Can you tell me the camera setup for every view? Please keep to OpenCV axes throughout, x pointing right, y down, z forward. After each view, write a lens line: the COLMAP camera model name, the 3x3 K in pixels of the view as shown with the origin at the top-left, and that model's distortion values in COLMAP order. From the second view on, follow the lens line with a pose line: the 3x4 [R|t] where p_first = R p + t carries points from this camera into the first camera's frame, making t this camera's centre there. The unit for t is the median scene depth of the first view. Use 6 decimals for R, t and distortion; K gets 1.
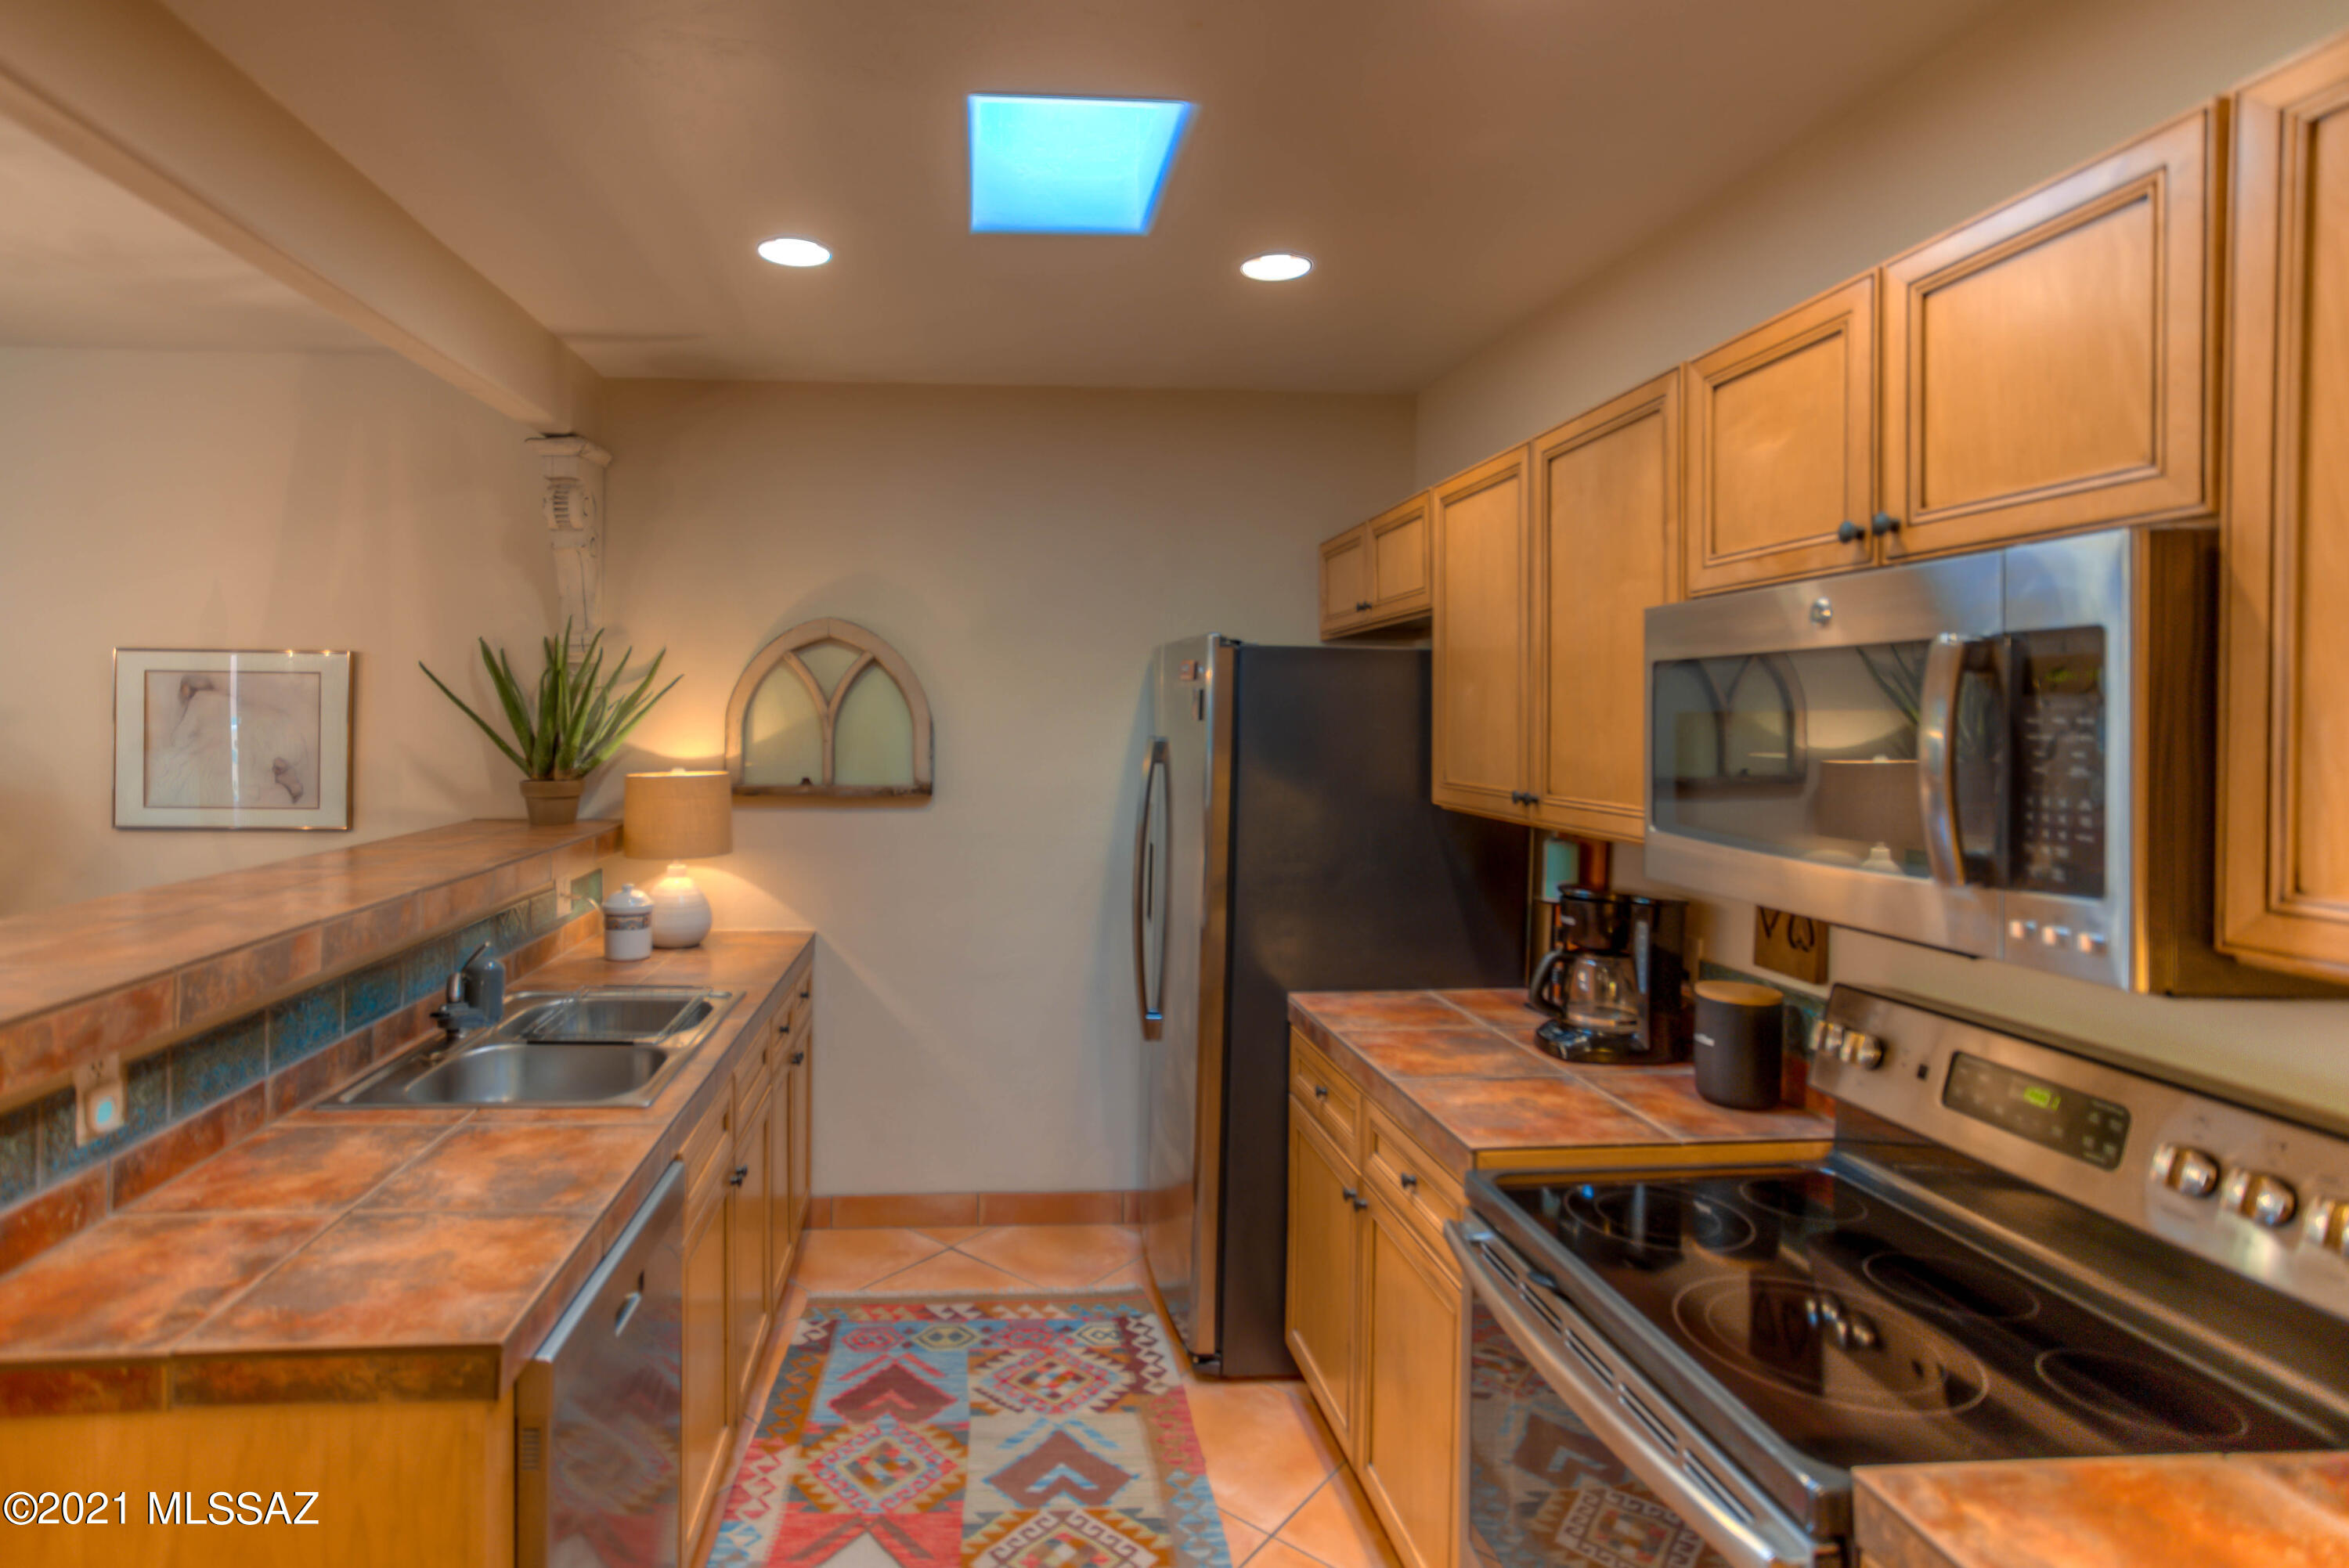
lens RADIAL K [[1162.2, 0, 1057.5], [0, 1162.2, 722.3], [0, 0, 1]] dist [-0.043366, 0.021871]
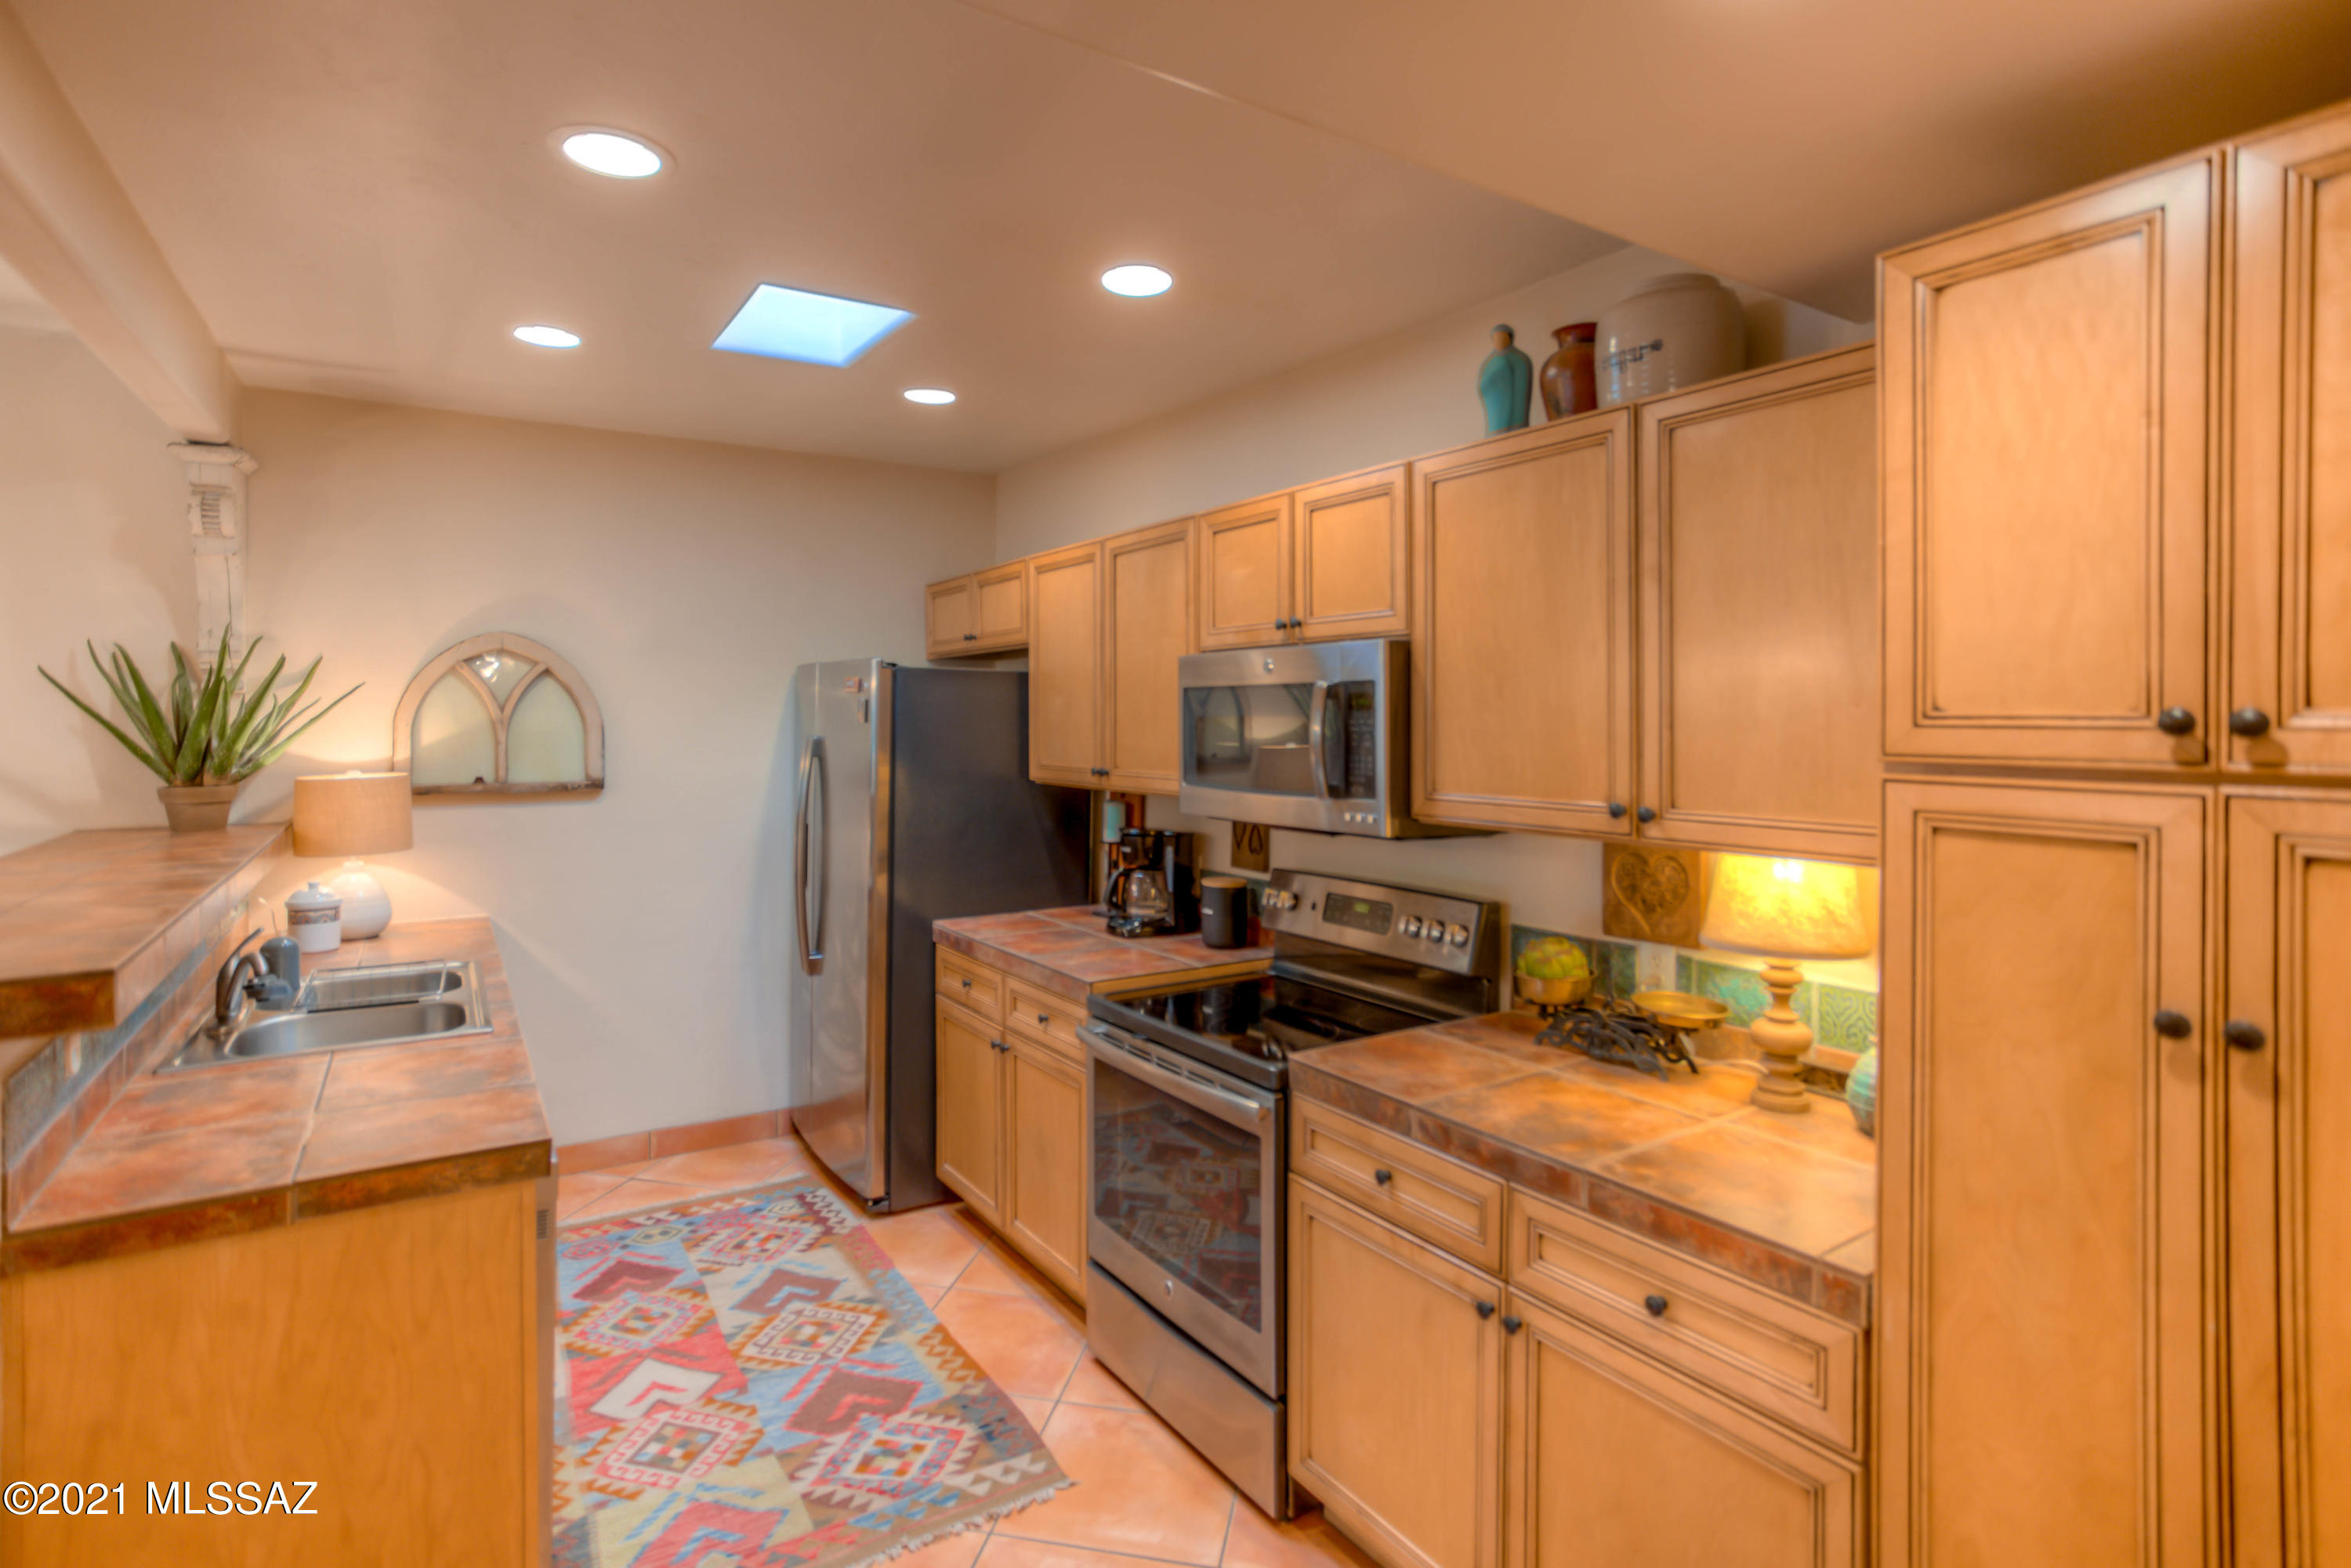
lens RADIAL K [[1163.3, 0, 1130.8], [0, 1163.3, 714.6], [0, 0, 1]] dist [-0.043366, 0.021871]
pose [[0.883678, -0.003528, 0.468082, -0.241641], [0.006531, 0.999967, -0.004794, -0.002371], [-0.468050, 0.007294, 0.883672, -0.331454]]
